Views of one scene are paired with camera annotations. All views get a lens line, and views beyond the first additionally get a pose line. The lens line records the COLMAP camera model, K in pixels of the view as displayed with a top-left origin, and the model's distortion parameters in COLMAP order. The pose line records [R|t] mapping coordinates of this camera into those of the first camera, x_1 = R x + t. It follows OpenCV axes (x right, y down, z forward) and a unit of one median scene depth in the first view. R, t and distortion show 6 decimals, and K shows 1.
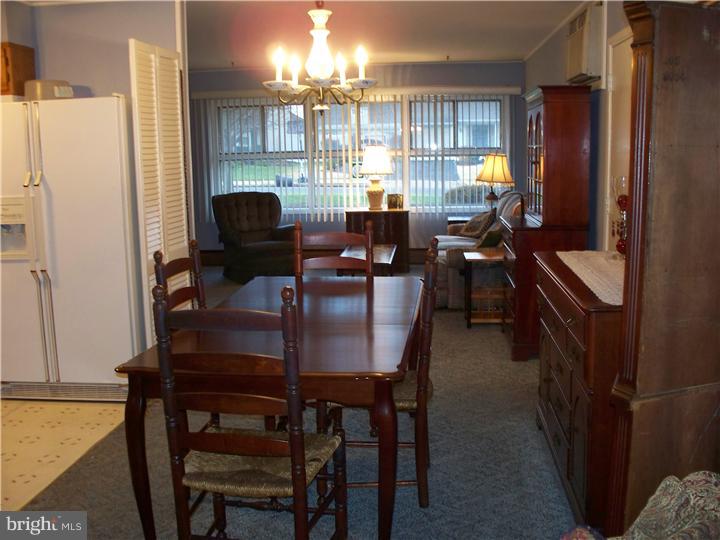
lens RADIAL K [[765.4, 0, 360.0], [0, 765.4, 270.0], [0, 0, 1]] dist [-0.202025, 0.233014]
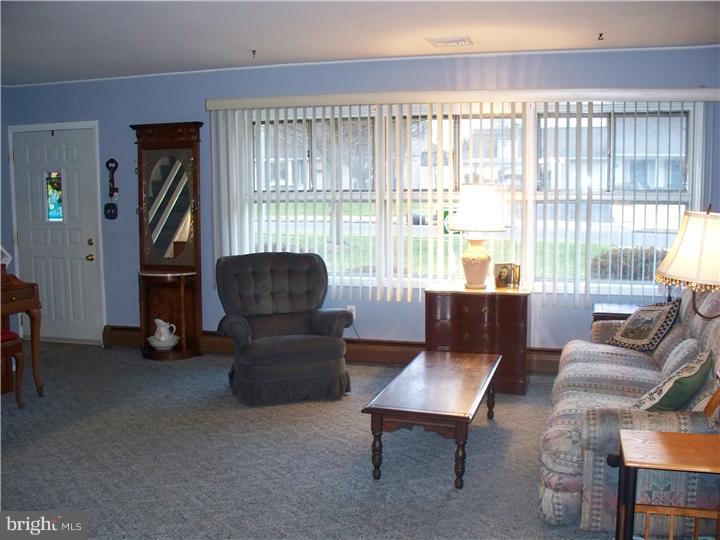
lens RADIAL K [[765.4, 0, 360.0], [0, 765.4, 270.0], [0, 0, 1]] dist [-0.202025, 0.233014]
pose [[0.980127, 0.030319, -0.196041, 0.049201], [-0.038790, 0.998466, -0.039515, -0.065319], [0.194542, 0.046334, 0.979799, 0.378653]]
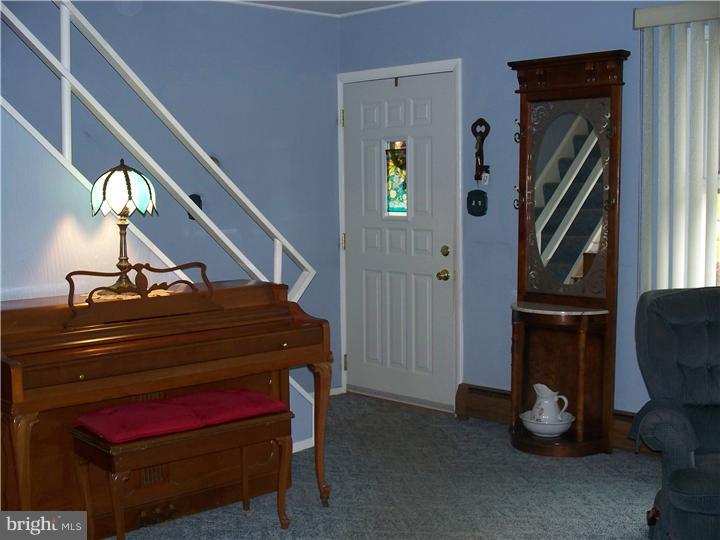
lens RADIAL K [[970.6, 0, 360.0], [0, 970.6, 270.0], [0, 0, 1]] dist [-0.168836, 0.545236]
pose [[0.763274, 0.068733, -0.642409, -0.009104], [-0.101305, 0.994758, -0.013933, -0.086715], [0.638084, 0.075714, 0.766235, 0.558016]]
